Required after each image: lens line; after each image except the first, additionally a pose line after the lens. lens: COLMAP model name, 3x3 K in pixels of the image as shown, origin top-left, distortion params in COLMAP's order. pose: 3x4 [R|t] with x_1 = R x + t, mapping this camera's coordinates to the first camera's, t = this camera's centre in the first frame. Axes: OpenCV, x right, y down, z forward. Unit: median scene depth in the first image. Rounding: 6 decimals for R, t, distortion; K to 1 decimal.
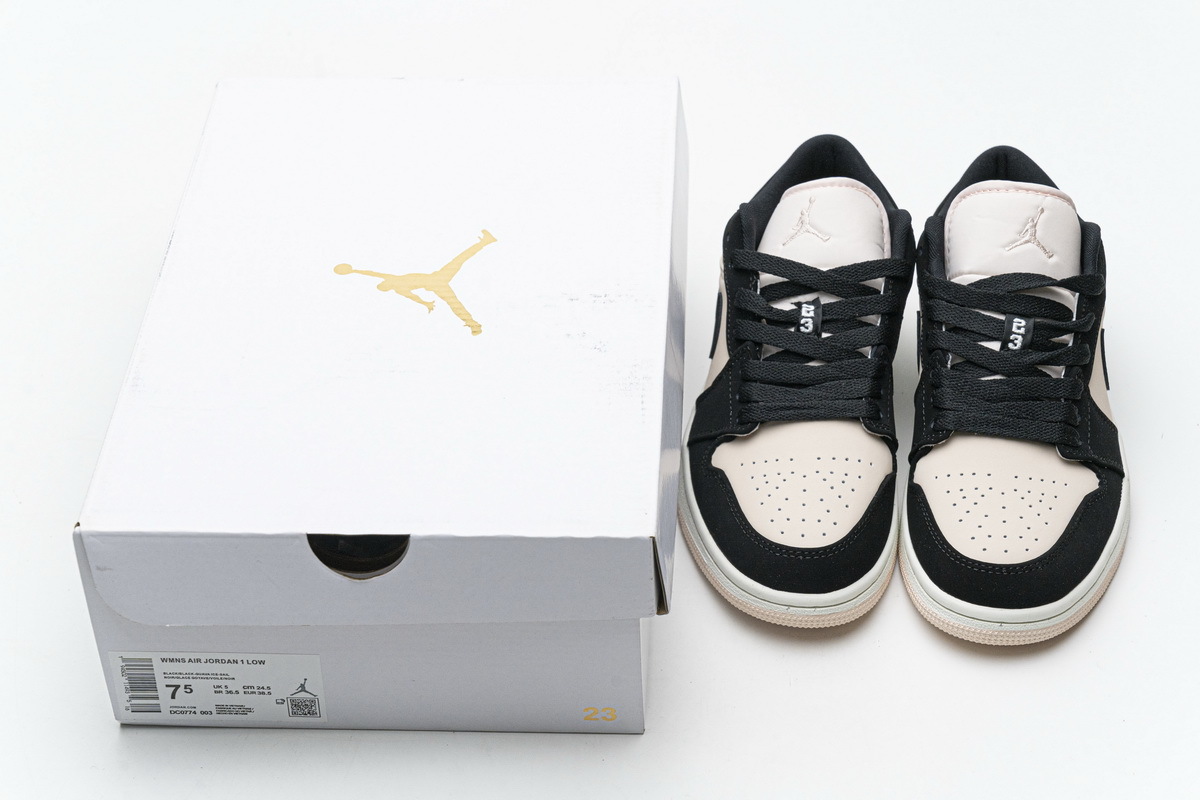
lens RADIAL K [[2311.2, 0, 600.0], [0, 2311.2, 400.0], [0, 0, 1]] dist [-0.024556, -0.022708]
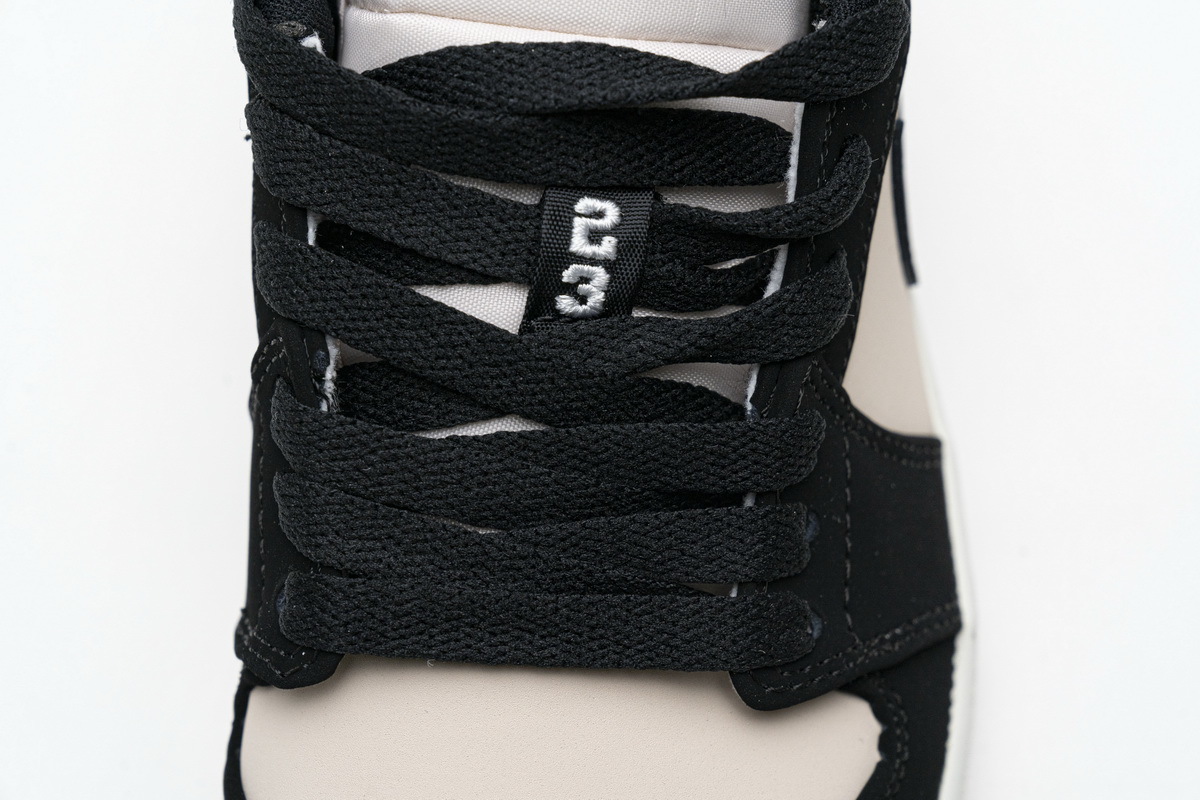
lens RADIAL K [[2311.2, 0, 600.0], [0, 2311.2, 400.0], [0, 0, 1]] dist [-0.024556, -0.022708]
pose [[0.994176, -0.057600, 0.091082, 0.156849], [0.023229, 0.939848, 0.340802, -0.104386], [-0.105234, -0.336701, 0.935713, 0.744571]]
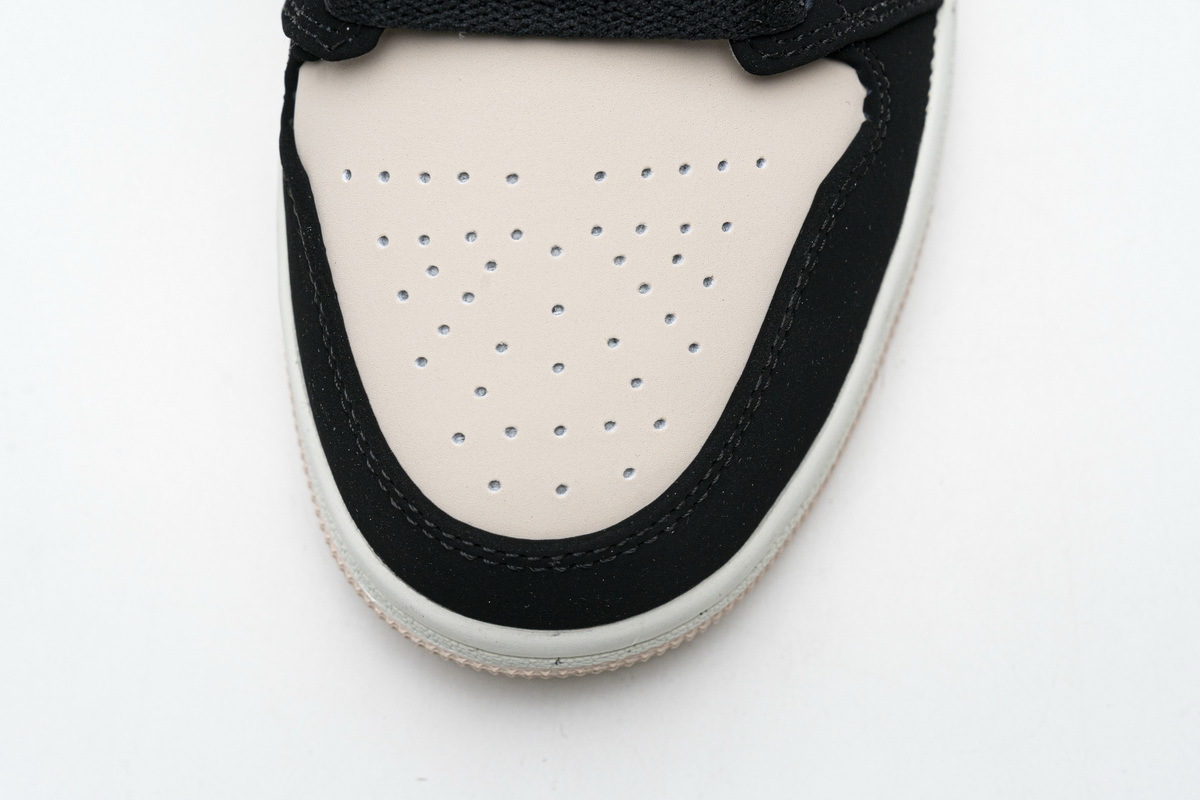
lens RADIAL K [[2311.2, 0, 600.0], [0, 2311.2, 400.0], [0, 0, 1]] dist [-0.024556, -0.022708]
pose [[0.993058, -0.094349, 0.070250, 0.152325], [0.038753, 0.826284, 0.561919, -0.113120], [-0.111063, -0.555295, 0.824204, 0.712754]]
